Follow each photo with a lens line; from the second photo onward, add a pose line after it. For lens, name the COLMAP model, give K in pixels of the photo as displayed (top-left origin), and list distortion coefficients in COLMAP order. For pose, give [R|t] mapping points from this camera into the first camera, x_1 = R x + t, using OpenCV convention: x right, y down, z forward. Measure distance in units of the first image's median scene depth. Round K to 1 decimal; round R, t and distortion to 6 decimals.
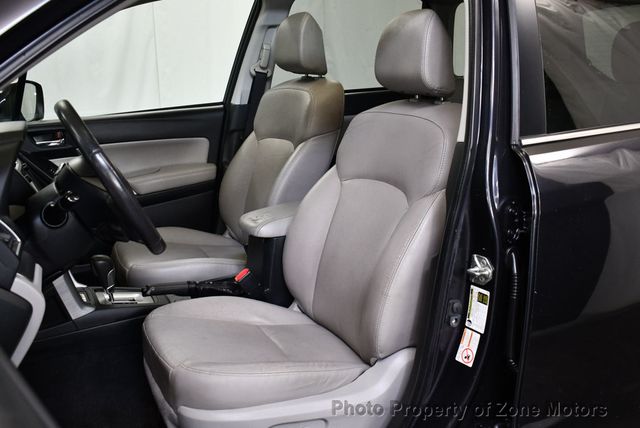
lens RADIAL K [[650.9, 0, 321.0], [0, 650.9, 216.8], [0, 0, 1]] dist [-0.093972, 0.000000]
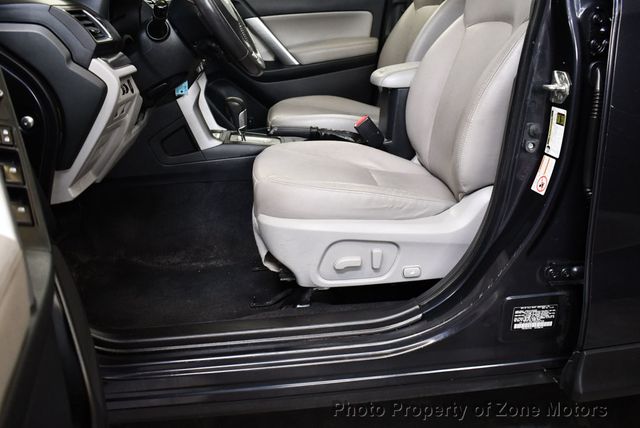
lens RADIAL K [[650.9, 0, 320.9], [0, 650.9, 210.5], [0, 0, 1]] dist [-0.093972, 0.000000]
pose [[0.931388, 0.081388, -0.354813, 0.202569], [-0.049136, 0.993874, 0.098995, 0.137626], [0.360696, -0.074768, 0.929682, 0.024472]]
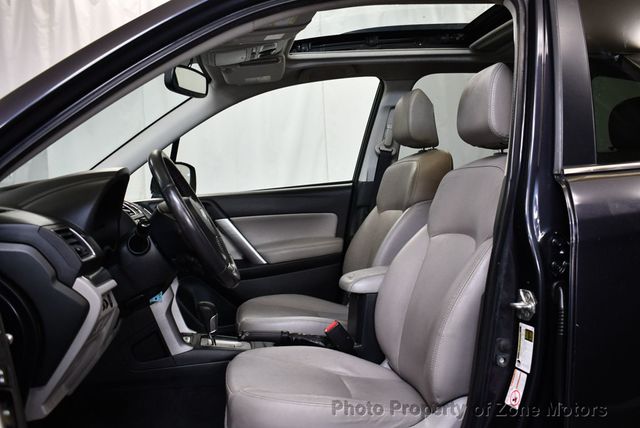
lens RADIAL K [[650.9, 0, 320.7], [0, 650.9, 212.9], [0, 0, 1]] dist [-0.093972, 0.000000]
pose [[0.952853, -0.009926, -0.303269, 0.187423], [-0.045034, 0.983770, -0.173692, 0.096512], [0.300071, 0.179160, 0.936941, -0.006362]]
